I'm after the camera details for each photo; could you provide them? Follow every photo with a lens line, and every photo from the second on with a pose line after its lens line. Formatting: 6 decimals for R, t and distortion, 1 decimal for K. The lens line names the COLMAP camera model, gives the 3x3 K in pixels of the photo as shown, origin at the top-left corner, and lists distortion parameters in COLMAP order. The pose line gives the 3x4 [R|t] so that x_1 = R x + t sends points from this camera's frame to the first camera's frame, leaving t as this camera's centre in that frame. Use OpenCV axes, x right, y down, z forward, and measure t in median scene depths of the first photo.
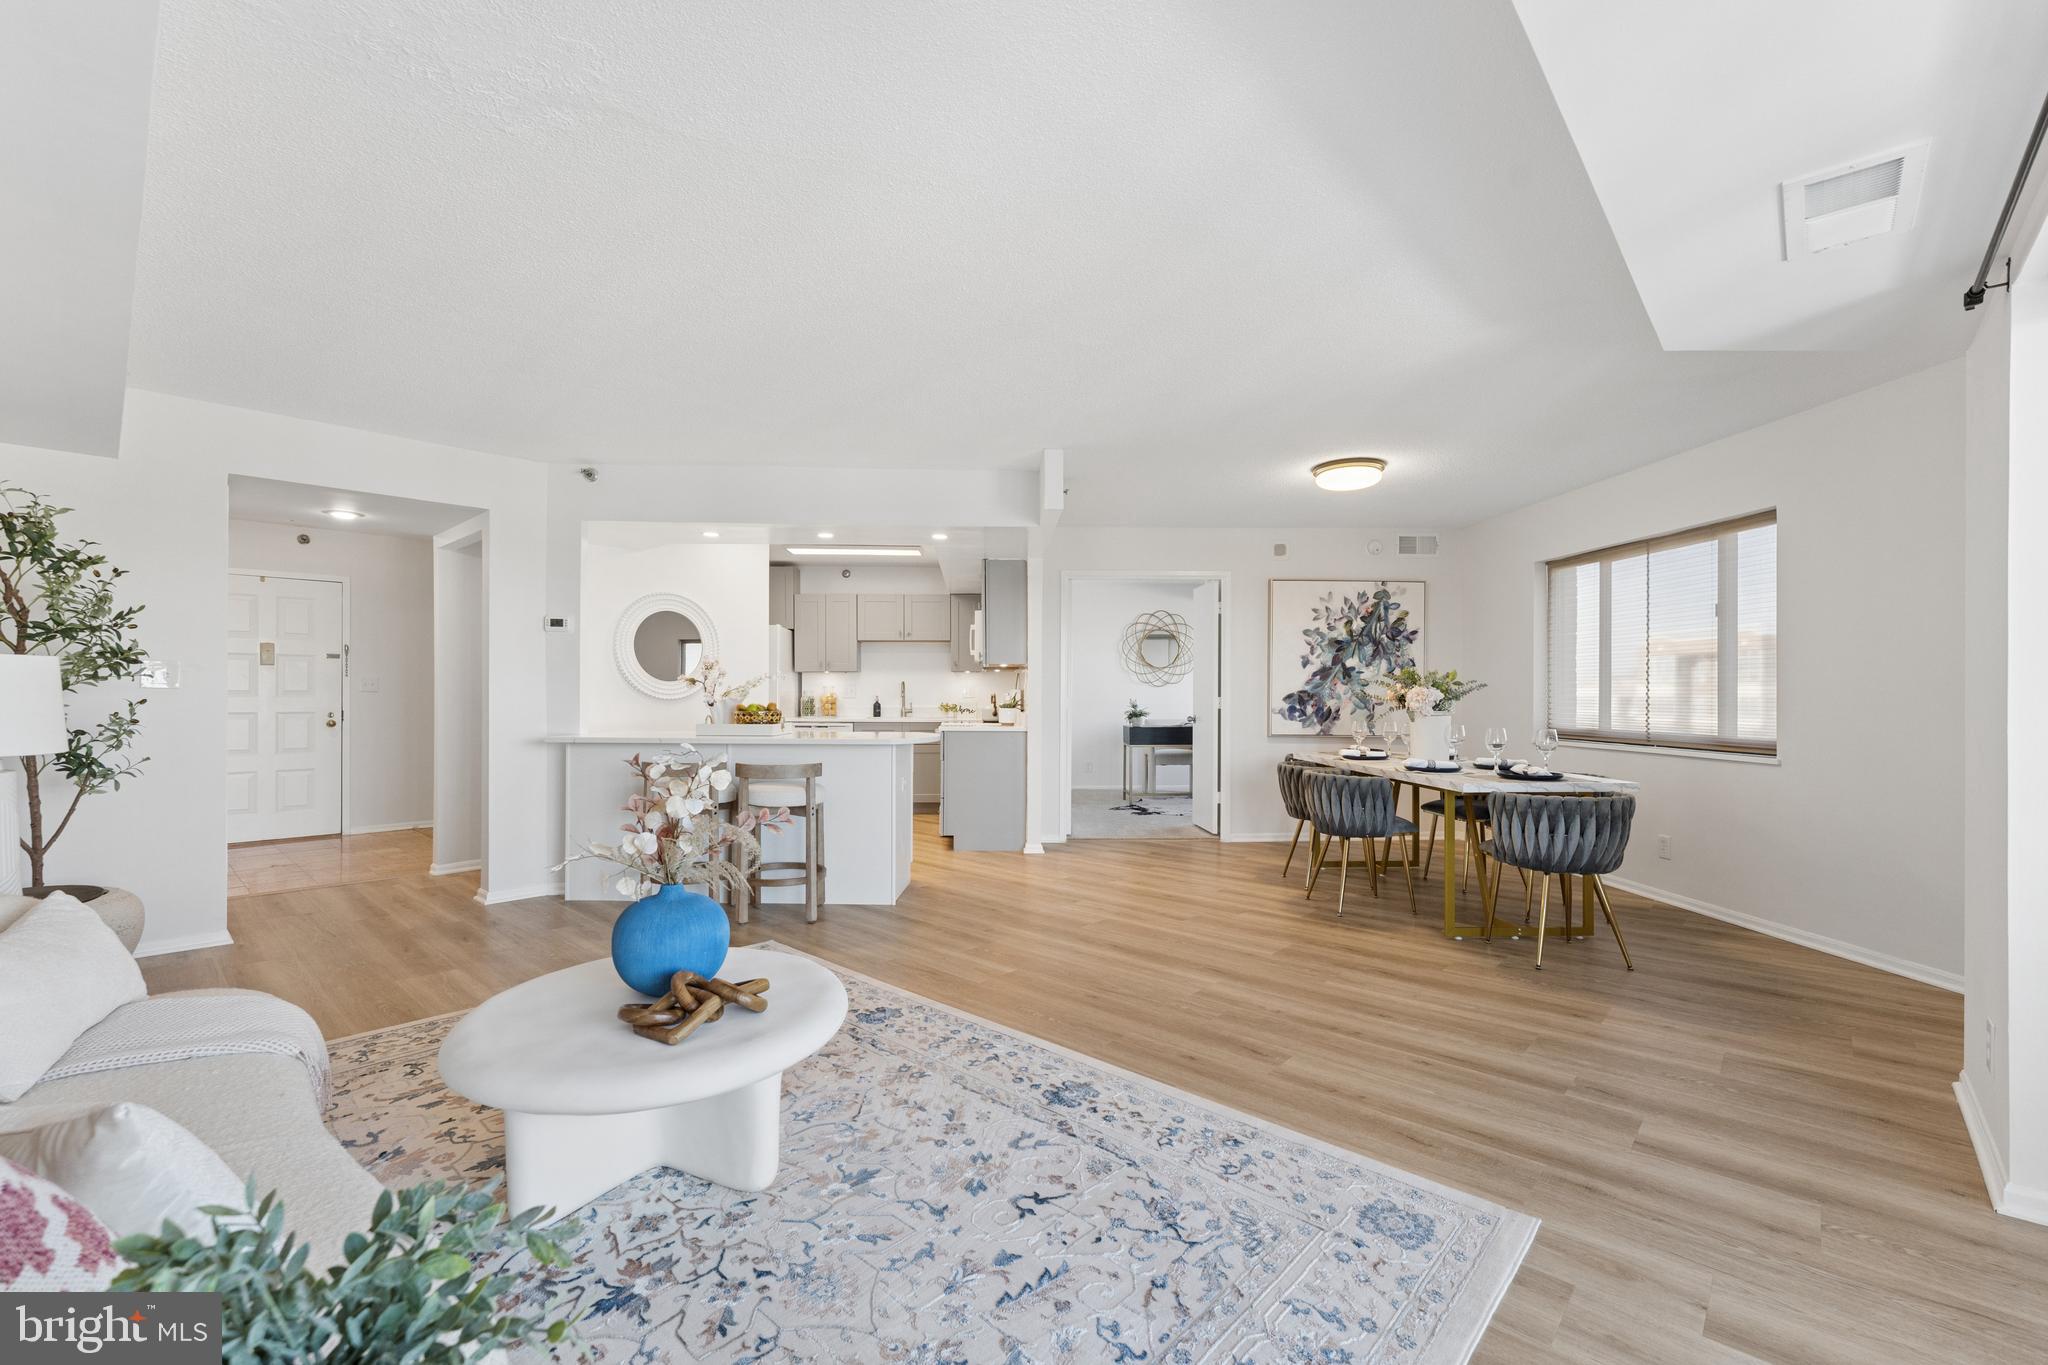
lens RADIAL K [[862.5, 0, 1010.4], [0, 862.5, 695.8], [0, 0, 1]] dist [0.002263, -0.001117]
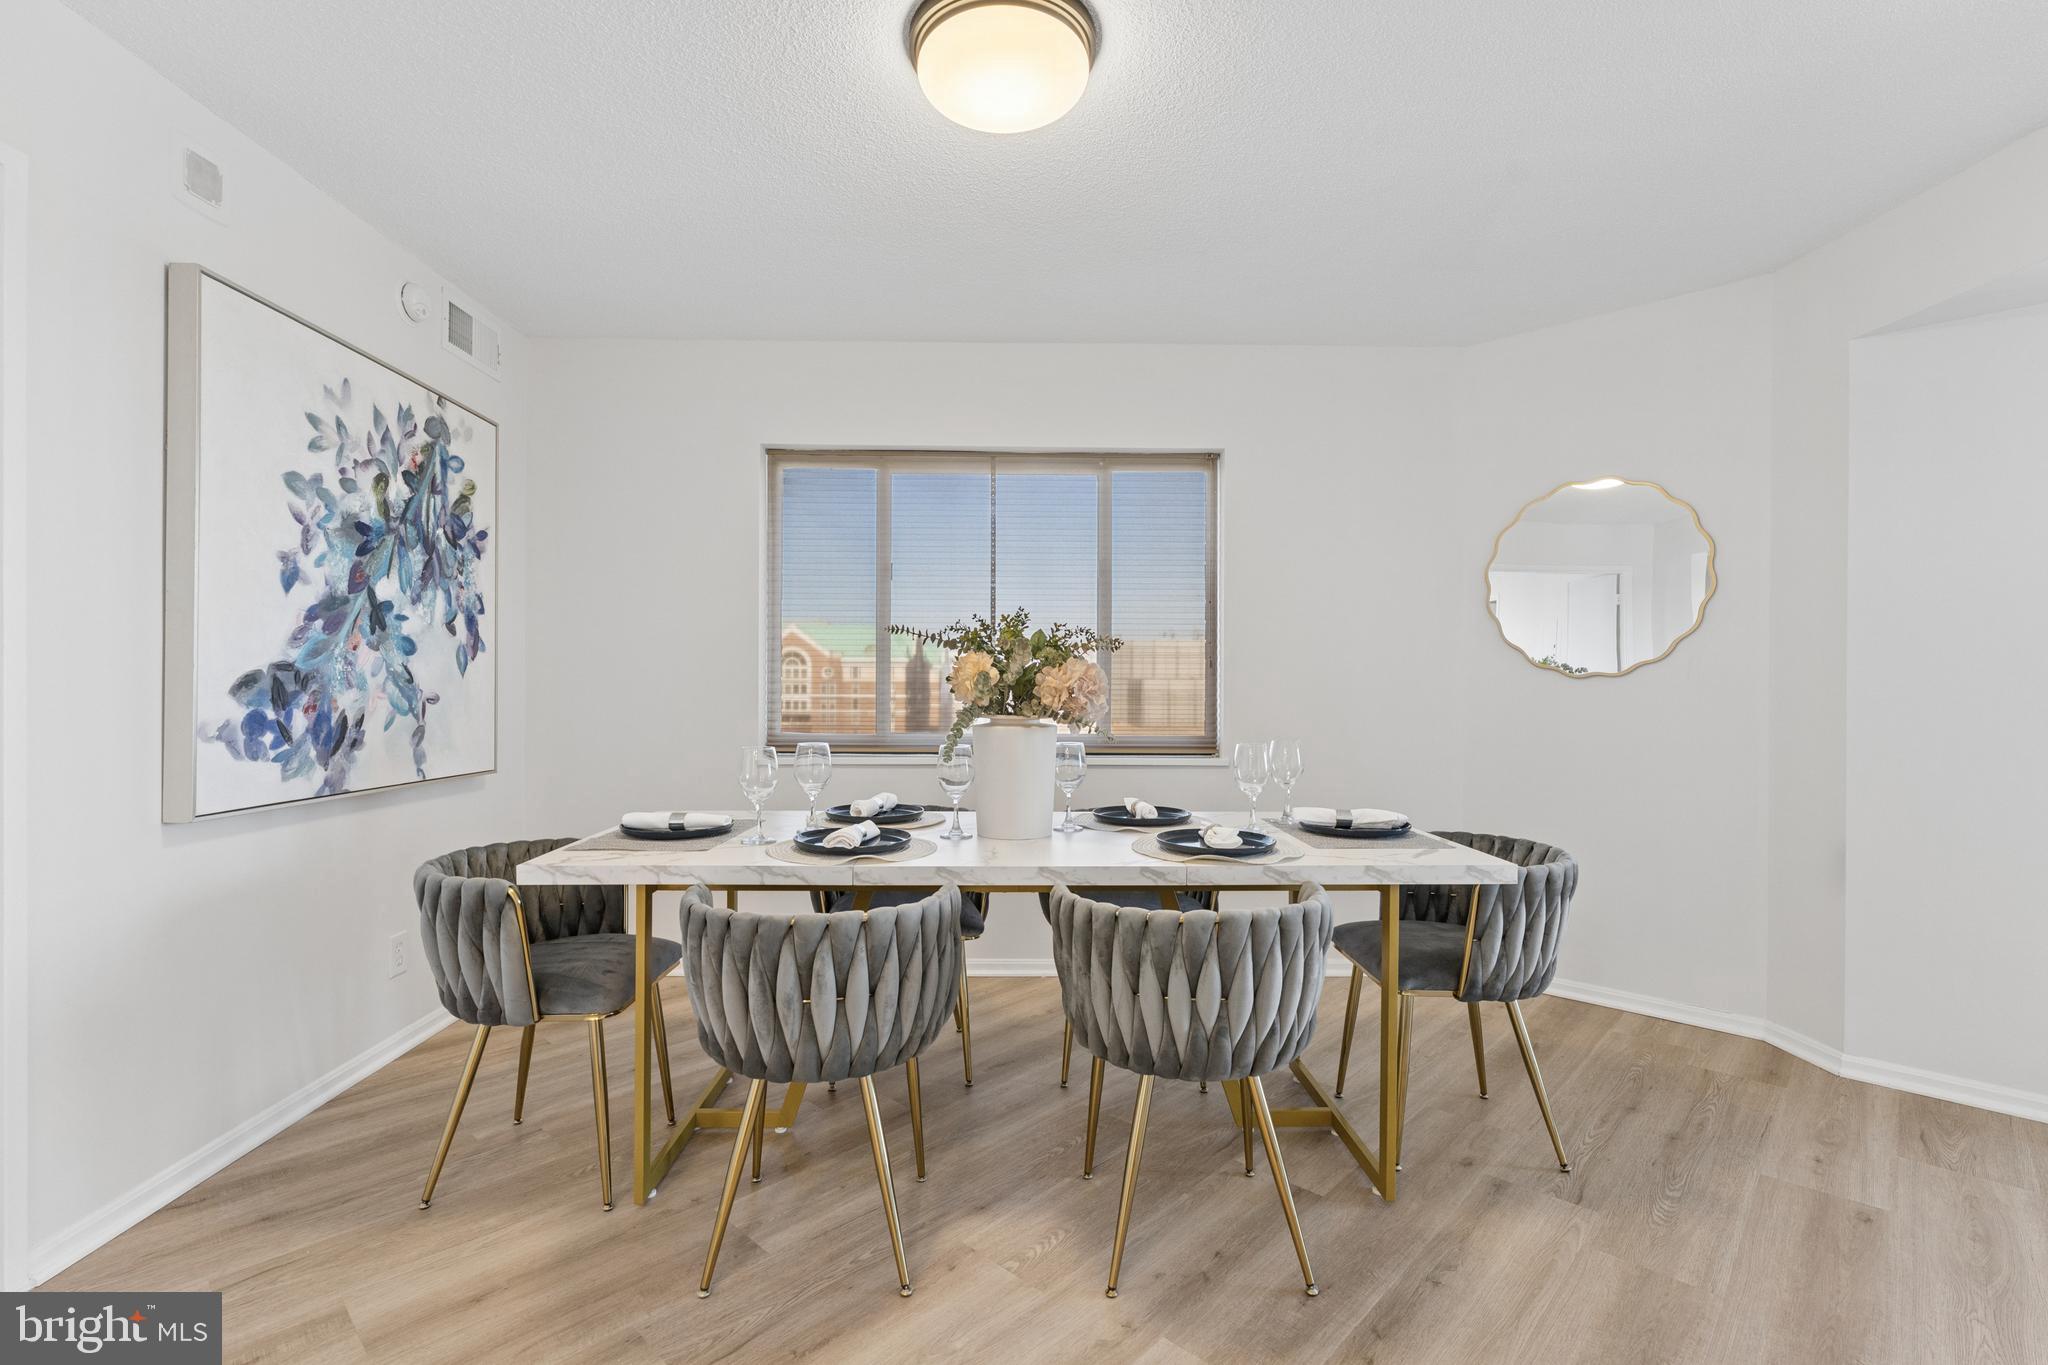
lens RADIAL K [[919.2, 0, 999.3], [0, 919.2, 688.6], [0, 0, 1]] dist [-0.004577, 0.001915]
pose [[0.021093, -0.007610, 0.999749, 0.007325], [-0.002701, 0.999967, 0.007669, 0.000210], [-0.999774, -0.002862, 0.021072, 0.728848]]
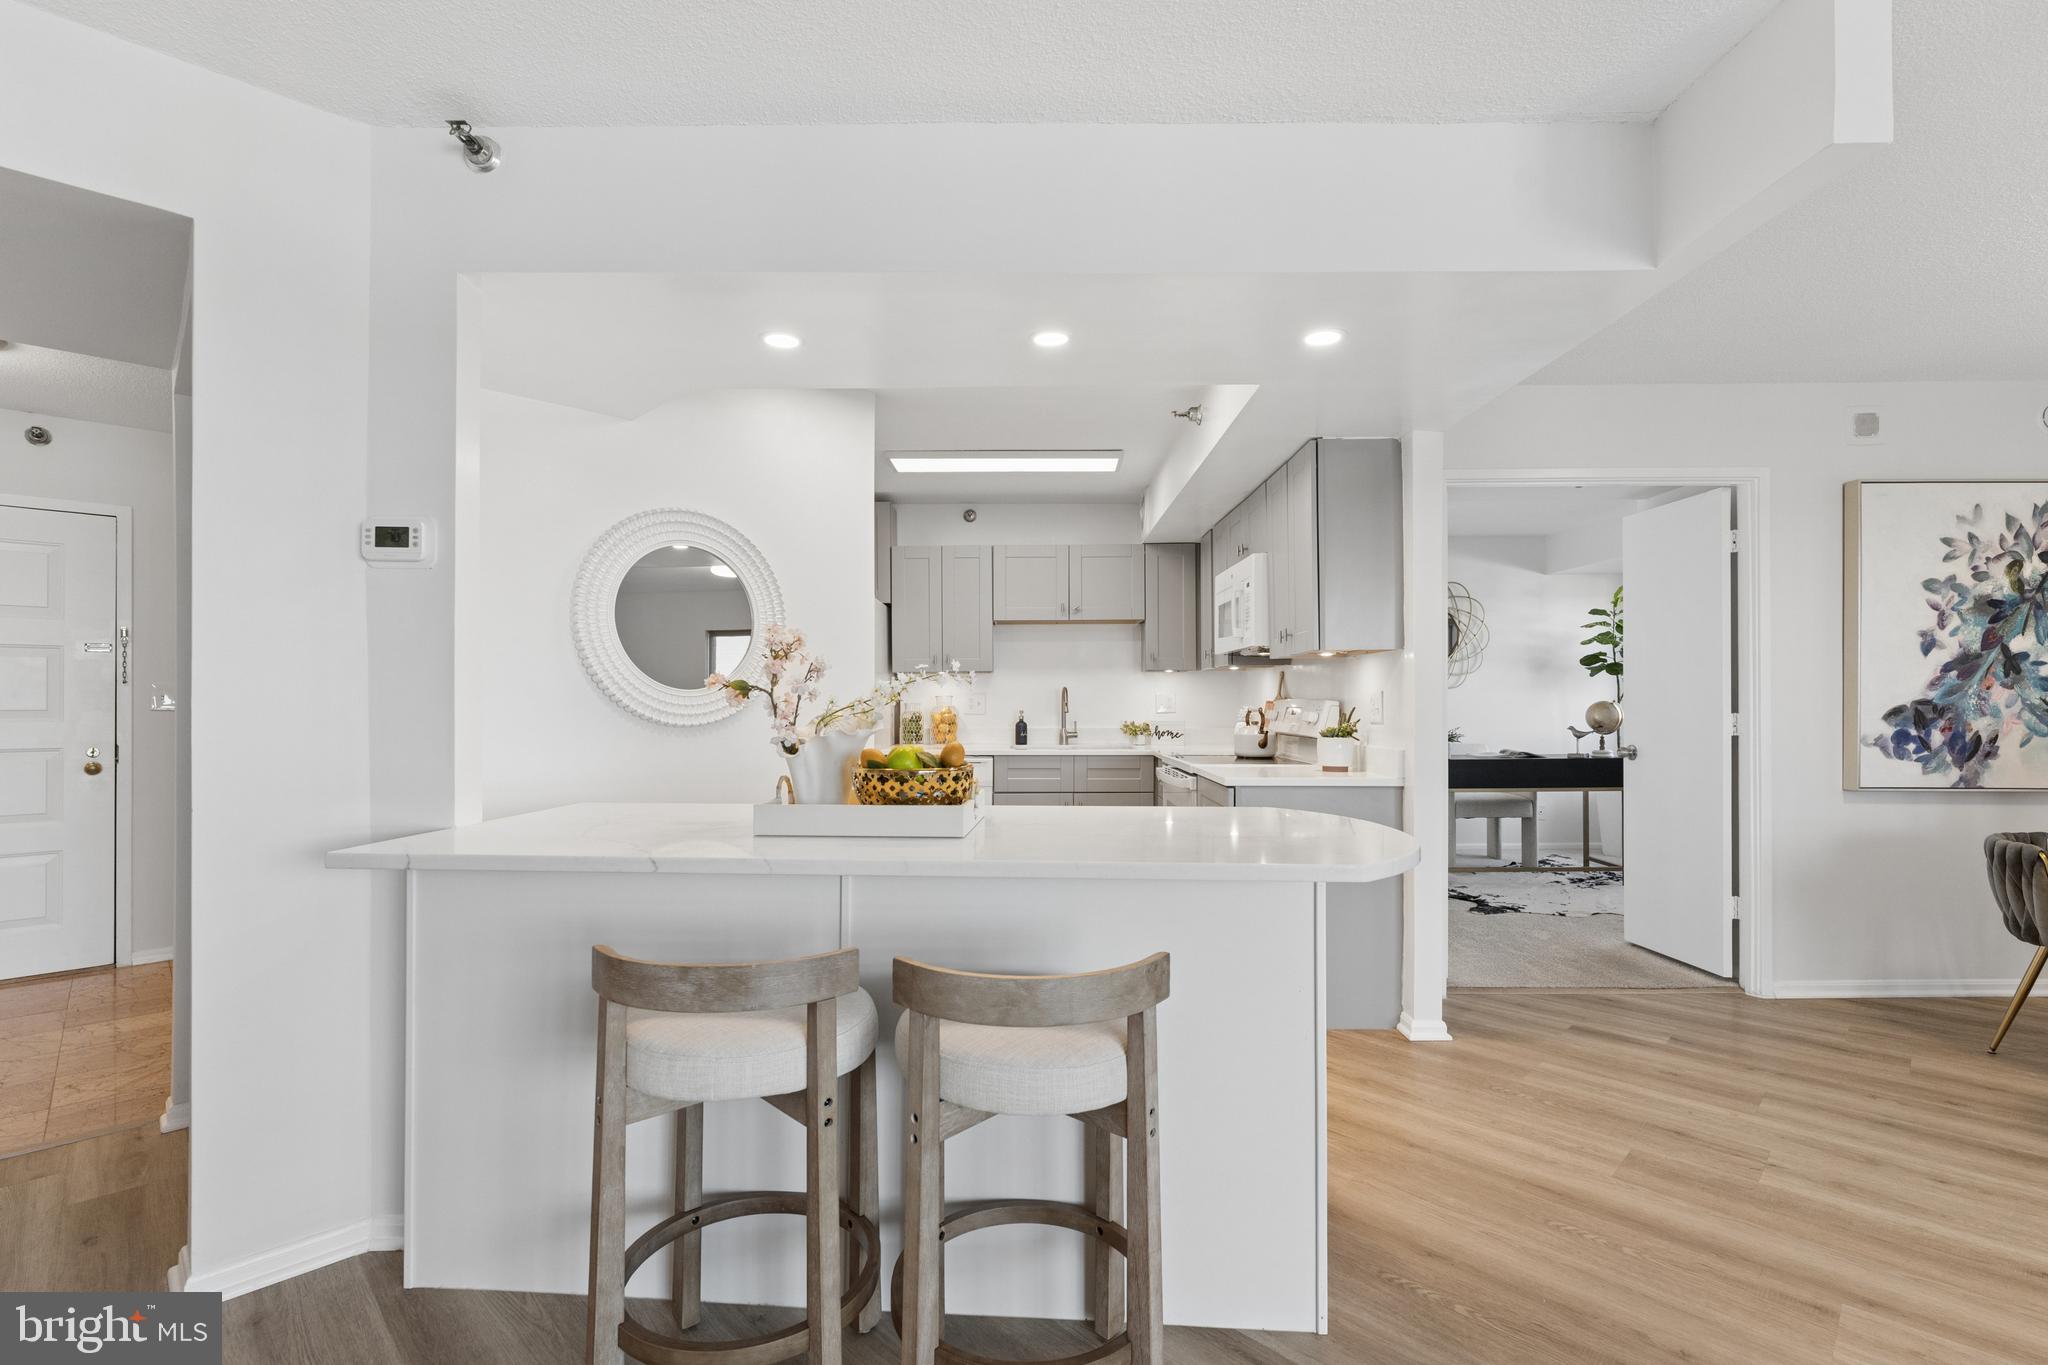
lens RADIAL K [[919.2, 0, 1019.5], [0, 919.2, 698.3], [0, 0, 1]] dist [-0.004577, 0.001915]
pose [[0.999233, -0.005742, -0.038738, -0.169593], [0.005561, 0.999973, -0.004769, -0.007425], [0.038764, 0.004550, 0.999238, 0.441693]]
